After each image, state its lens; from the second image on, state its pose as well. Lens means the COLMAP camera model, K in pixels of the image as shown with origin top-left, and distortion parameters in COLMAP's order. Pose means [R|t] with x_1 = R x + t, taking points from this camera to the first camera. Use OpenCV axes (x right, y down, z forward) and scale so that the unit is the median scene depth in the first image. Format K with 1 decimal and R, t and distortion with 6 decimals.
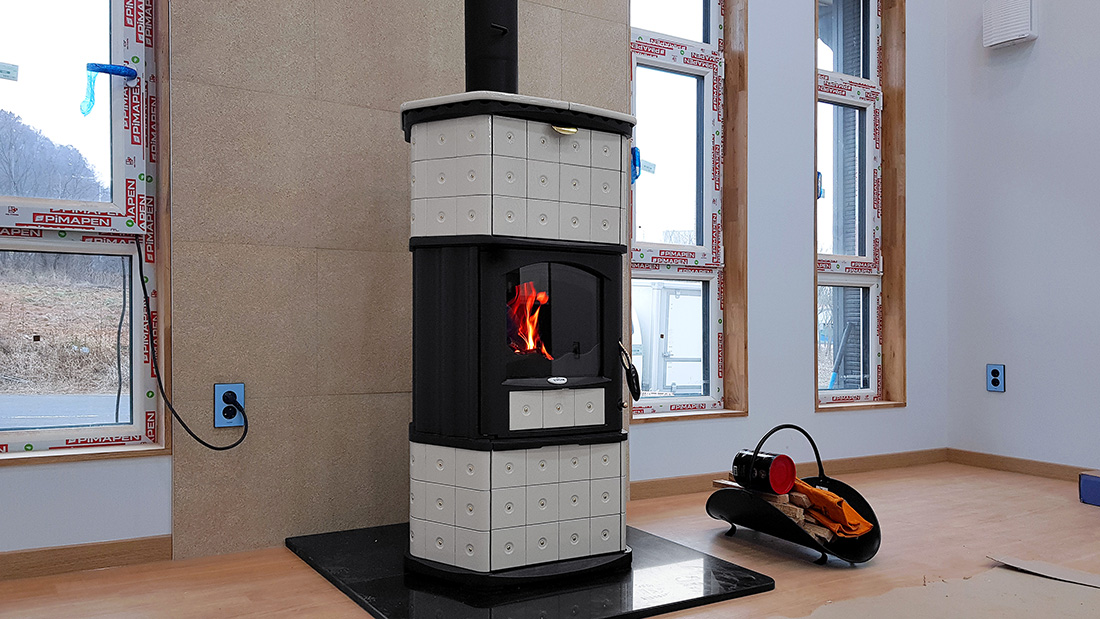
lens RADIAL K [[859.8, 0, 550.0], [0, 859.8, 309.5], [0, 0, 1]] dist [0.108786, -0.192369]
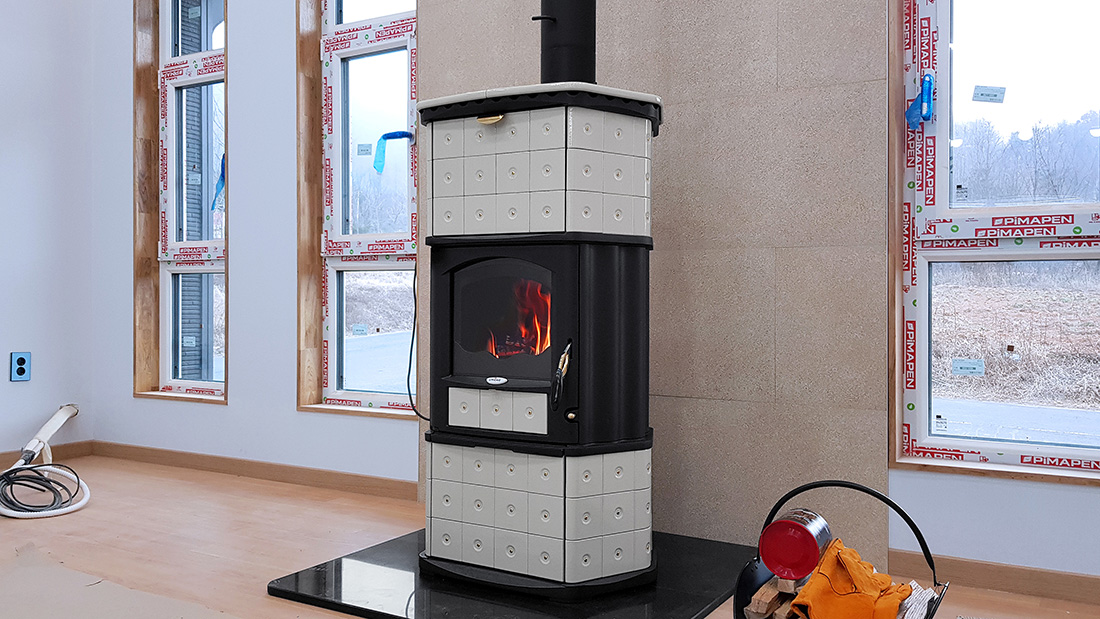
lens RADIAL K [[878.3, 0, 550.0], [0, 878.3, 309.5], [0, 0, 1]] dist [0.112251, -0.214748]
pose [[0.484367, -0.006355, -0.874842, 0.803971], [-0.001989, 0.999963, -0.008366, 0.010164], [0.874863, 0.005792, 0.484337, 0.519106]]
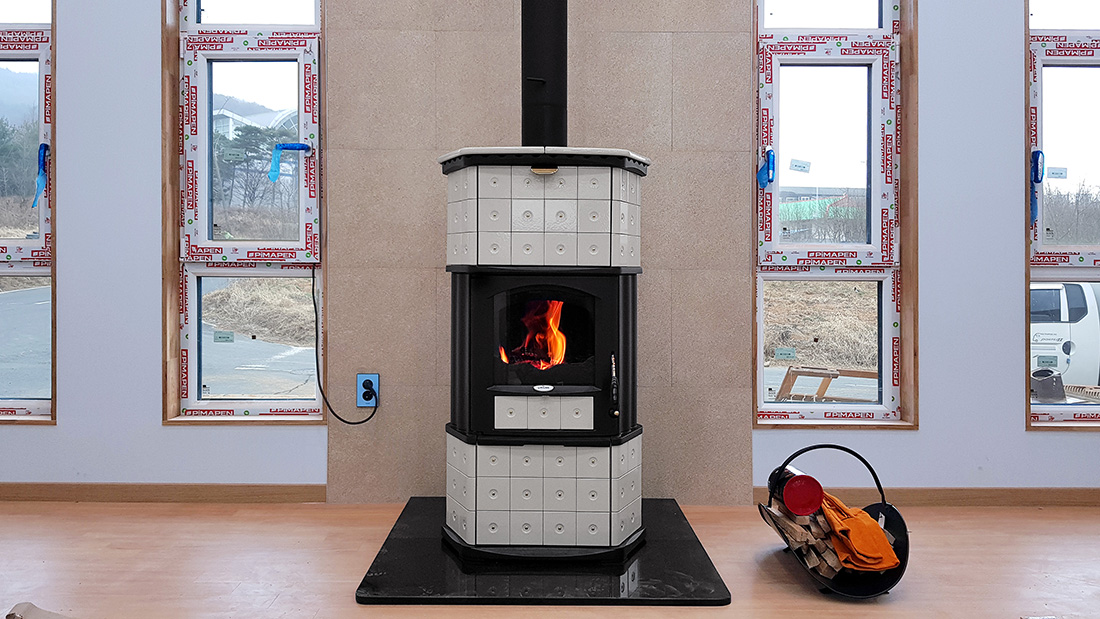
lens RADIAL K [[854.5, 0, 544.1], [0, 854.5, 278.2], [0, 0, 1]] dist [0.100759, -0.183852]
pose [[0.857870, -0.008377, -0.513799, 0.536730], [0.006951, 0.999965, -0.004696, -0.052523], [0.513820, 0.000457, 0.857898, 0.019964]]
